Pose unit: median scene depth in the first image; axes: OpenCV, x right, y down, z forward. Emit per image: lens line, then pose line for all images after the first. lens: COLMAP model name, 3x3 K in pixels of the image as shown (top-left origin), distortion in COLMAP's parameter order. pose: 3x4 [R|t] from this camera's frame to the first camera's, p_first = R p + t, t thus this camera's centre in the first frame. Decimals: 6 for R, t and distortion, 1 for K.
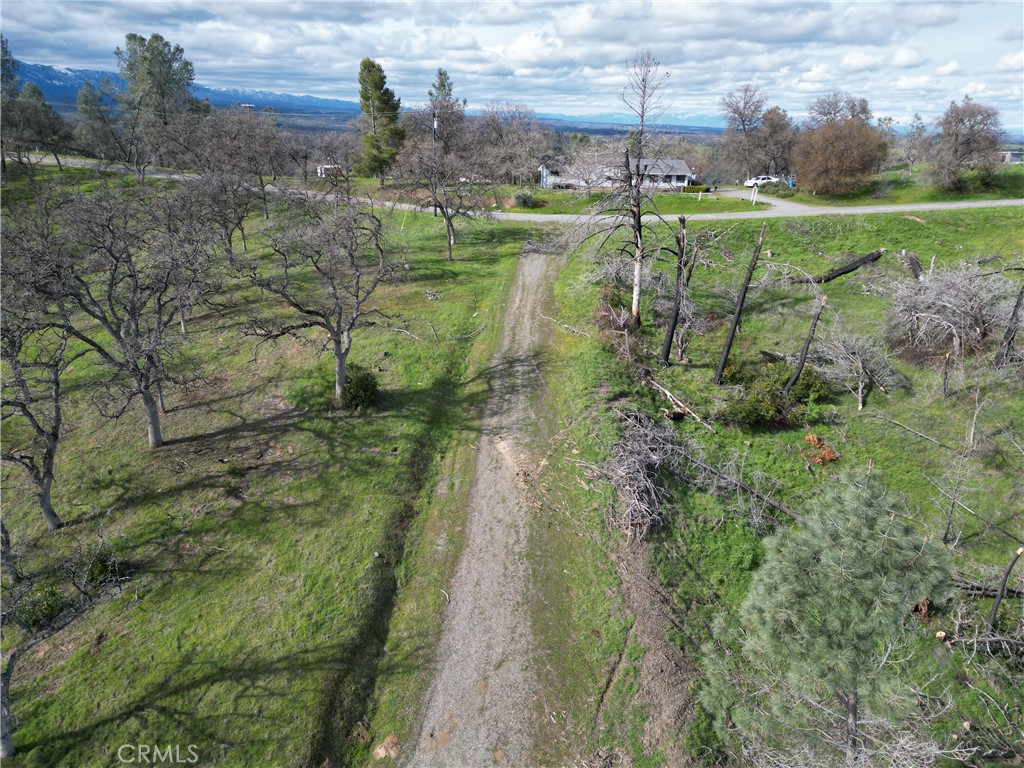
lens RADIAL K [[719.6, 0, 509.4], [0, 719.6, 380.9], [0, 0, 1]] dist [0.054383, -0.046411]
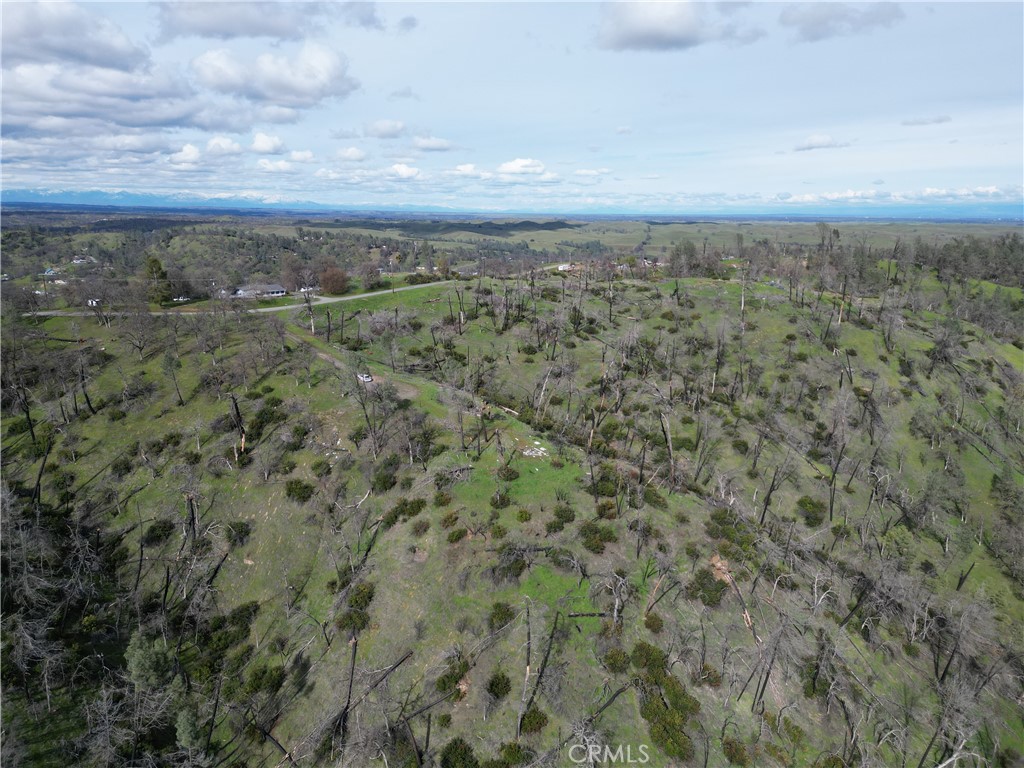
lens RADIAL K [[719.6, 0, 511.3], [0, 719.6, 385.6], [0, 0, 1]] dist [0.054383, -0.046411]
pose [[0.715917, -0.189796, 0.671893, -1.093015], [0.248451, 0.968604, 0.008880, 0.257687], [-0.652484, 0.160575, 0.740595, -1.580151]]
